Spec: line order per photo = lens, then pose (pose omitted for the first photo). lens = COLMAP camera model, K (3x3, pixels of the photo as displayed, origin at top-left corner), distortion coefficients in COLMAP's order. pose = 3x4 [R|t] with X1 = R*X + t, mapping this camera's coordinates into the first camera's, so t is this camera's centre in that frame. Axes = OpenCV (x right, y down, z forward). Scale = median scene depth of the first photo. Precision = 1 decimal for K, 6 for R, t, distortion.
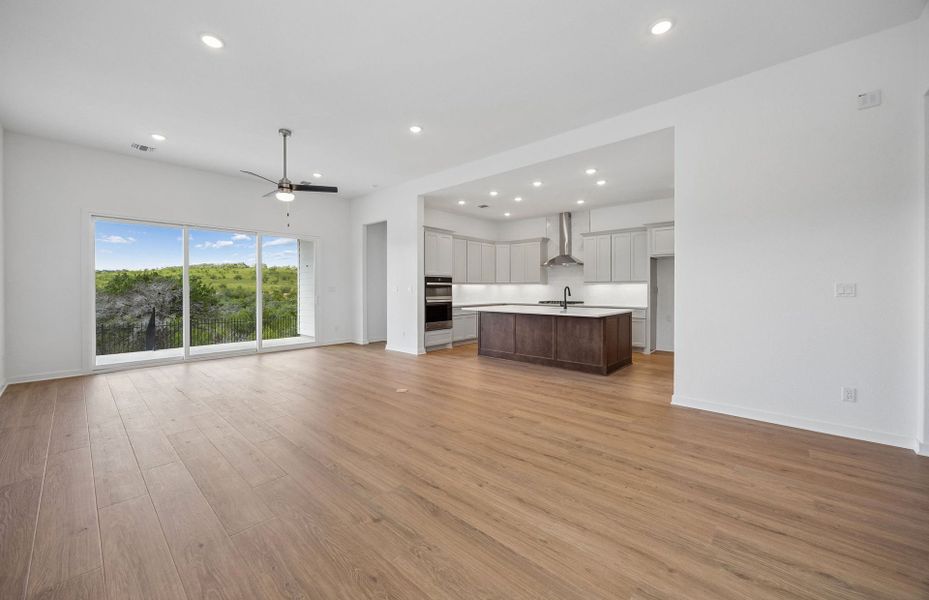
lens RADIAL K [[357.3, 0, 460.0], [0, 357.3, 288.4], [0, 0, 1]] dist [-0.002519, -0.000123]
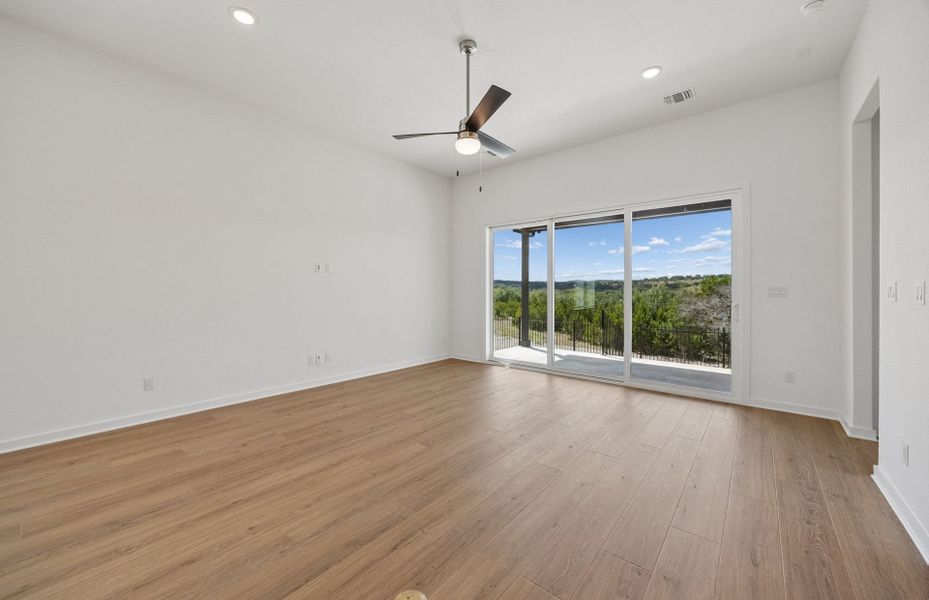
lens RADIAL K [[357.3, 0, 460.0], [0, 357.3, 288.4], [0, 0, 1]] dist [-0.002519, -0.000123]
pose [[0.042477, -0.005090, -0.999084, 0.116121], [-0.003711, 0.999979, -0.005253, 0.000328], [0.999091, 0.003930, 0.042457, 0.766362]]
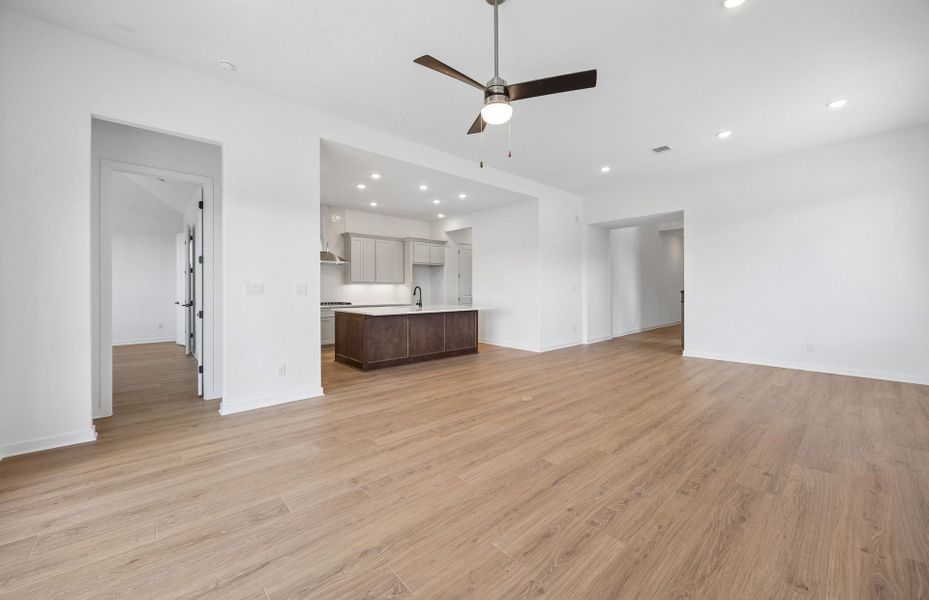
lens RADIAL K [[357.3, 0, 460.0], [0, 357.3, 288.4], [0, 0, 1]] dist [-0.002519, -0.000123]
pose [[0.103495, 0.001059, 0.994629, -0.815997], [0.002012, 0.999997, -0.001275, 0.001578], [-0.994628, 0.002133, 0.103492, 0.799479]]
